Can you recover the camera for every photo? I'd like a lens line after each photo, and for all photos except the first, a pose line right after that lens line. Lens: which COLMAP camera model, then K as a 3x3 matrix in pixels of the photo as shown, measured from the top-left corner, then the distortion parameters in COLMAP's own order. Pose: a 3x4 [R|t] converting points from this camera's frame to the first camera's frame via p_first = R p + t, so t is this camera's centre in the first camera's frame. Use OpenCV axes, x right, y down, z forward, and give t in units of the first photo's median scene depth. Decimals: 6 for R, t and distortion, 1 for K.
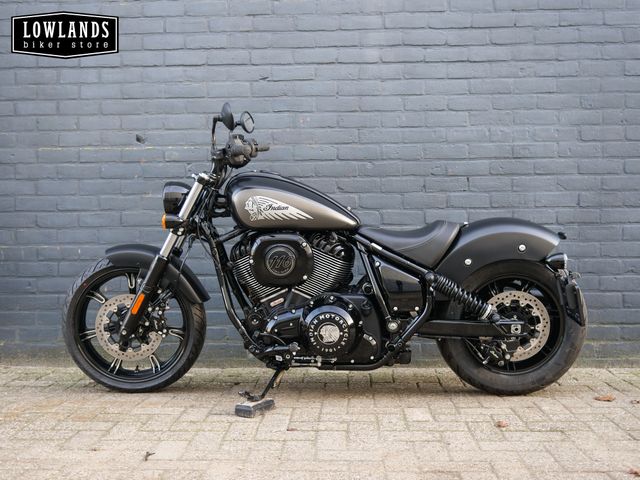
lens RADIAL K [[736.0, 0, 322.5], [0, 736.0, 240.3], [0, 0, 1]] dist [-0.003086, 0.000000]
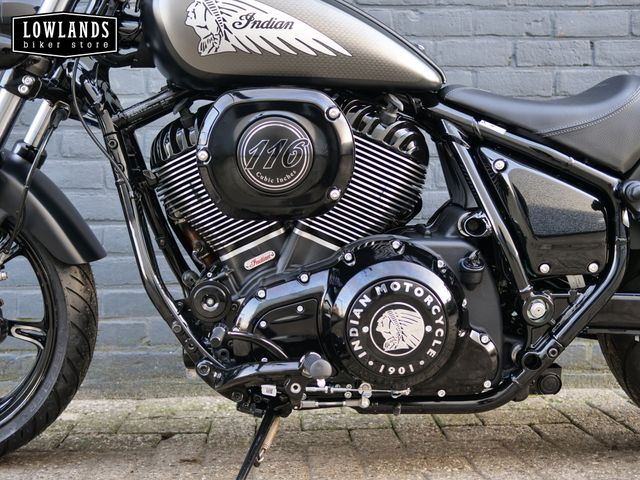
lens RADIAL K [[736.0, 0, 316.7], [0, 736.0, 239.6], [0, 0, 1]] dist [-0.003086, 0.000000]
pose [[0.995871, -0.005198, 0.090633, -0.065550], [0.004828, 0.999979, 0.004299, 0.068157], [-0.090653, -0.003844, 0.995875, 0.543524]]
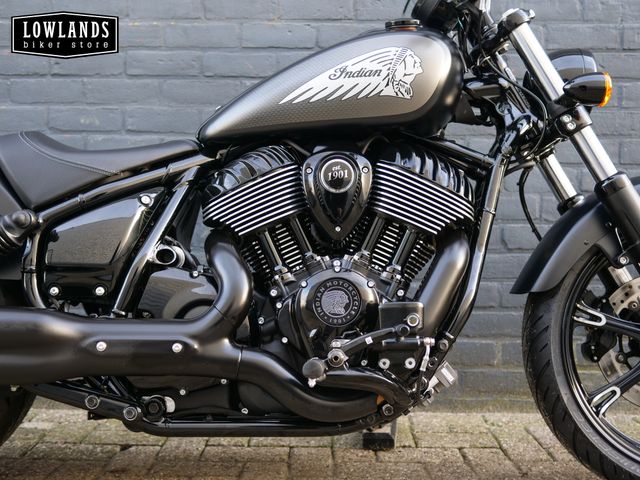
lens RADIAL K [[736.0, 0, 320.6], [0, 736.0, 241.1], [0, 0, 1]] dist [-0.003086, 0.000000]
pose [[0.999511, 0.012327, 0.028737, 0.009774], [-0.012704, 0.999835, 0.012950, 0.038004], [-0.028572, -0.013309, 0.999503, 0.493369]]
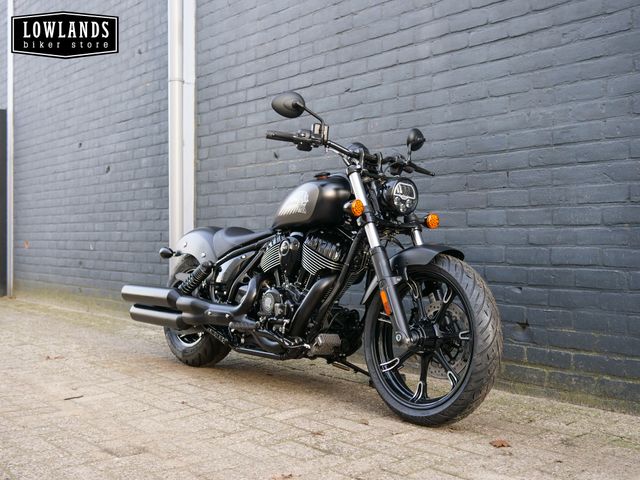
lens RADIAL K [[736.0, 0, 318.9], [0, 736.0, 238.0], [0, 0, 1]] dist [-0.003086, 0.000000]
pose [[0.676269, 0.006218, -0.736628, 0.789543], [-0.003087, 0.999980, 0.005607, -0.013446], [0.736648, -0.001517, 0.676275, 0.288121]]
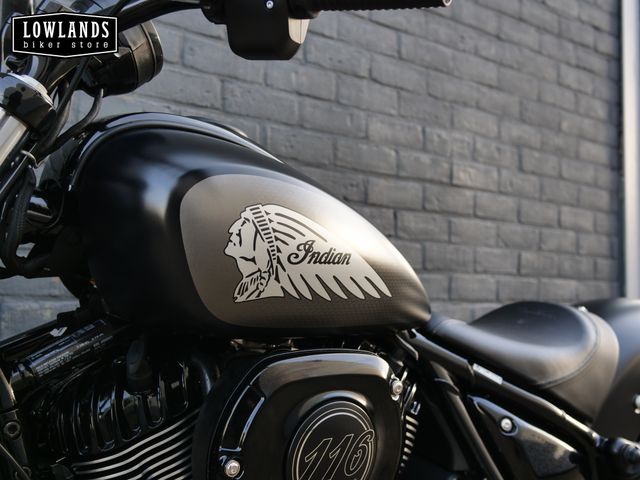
lens RADIAL K [[736.0, 0, 321.2], [0, 736.0, 242.8], [0, 0, 1]] dist [-0.003086, 0.000000]
pose [[0.748355, 0.065053, 0.660101, -0.222266], [-0.024295, 0.997200, -0.070731, -0.027229], [-0.662854, 0.036895, 0.747839, 0.733182]]
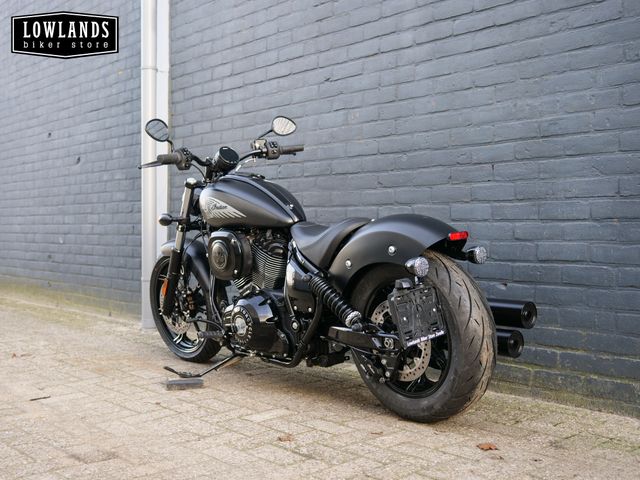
lens RADIAL K [[736.0, 0, 318.2], [0, 736.0, 237.7], [0, 0, 1]] dist [-0.003086, 0.000000]
pose [[0.701149, 0.014763, -0.712862, 0.758170], [-0.007809, 0.999885, 0.013026, -0.013031], [0.712972, -0.003566, 0.701183, 0.307694]]
